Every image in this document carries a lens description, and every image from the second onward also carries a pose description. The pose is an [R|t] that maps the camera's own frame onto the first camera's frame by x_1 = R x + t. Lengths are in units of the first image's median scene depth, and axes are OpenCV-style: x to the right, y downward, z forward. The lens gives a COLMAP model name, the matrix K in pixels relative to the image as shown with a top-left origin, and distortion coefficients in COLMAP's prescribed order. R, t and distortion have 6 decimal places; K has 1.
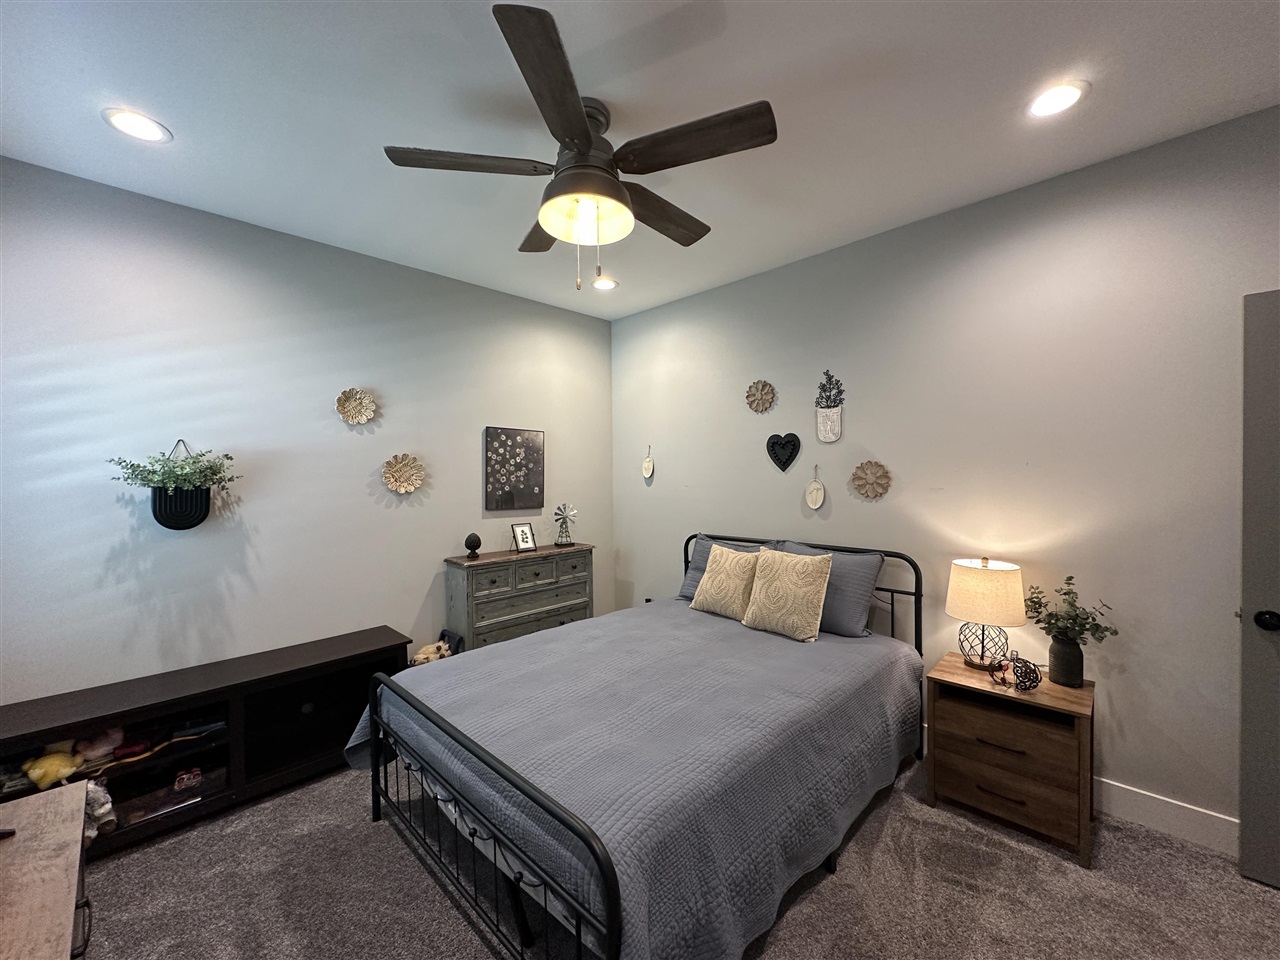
lens RADIAL K [[511.7, 0, 640.0], [0, 511.7, 480.0], [0, 0, 1]] dist [-0.001132, -0.000031]
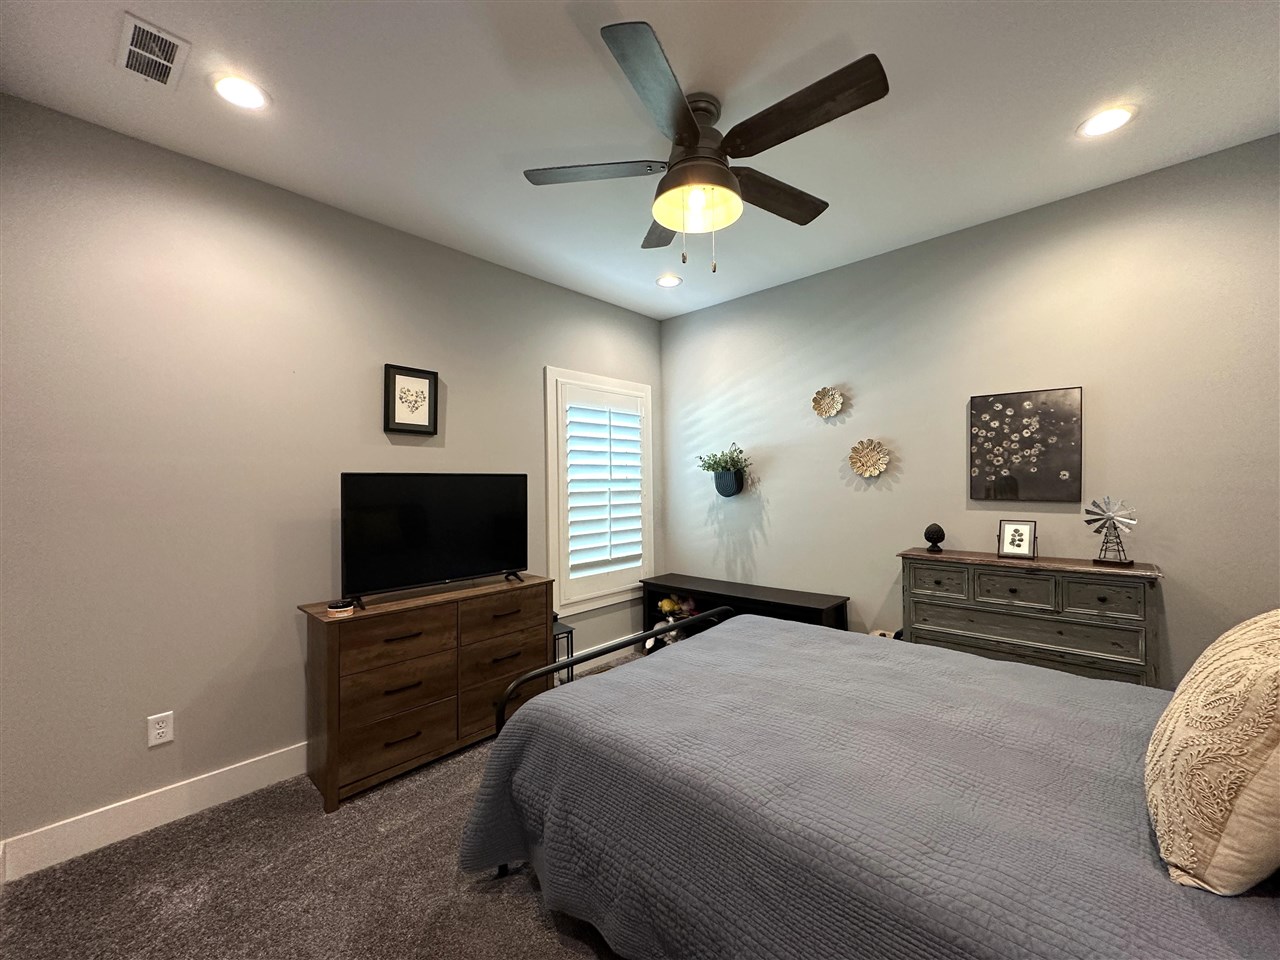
lens RADIAL K [[515.6, 0, 640.0], [0, 515.6, 480.0], [0, 0, 1]] dist [-0.001040, -0.000093]
pose [[0.020854, 0.006765, -0.999760, 0.502285], [0.006191, 0.999957, 0.006896, 0.018909], [0.999763, -0.006333, 0.020811, 0.445298]]
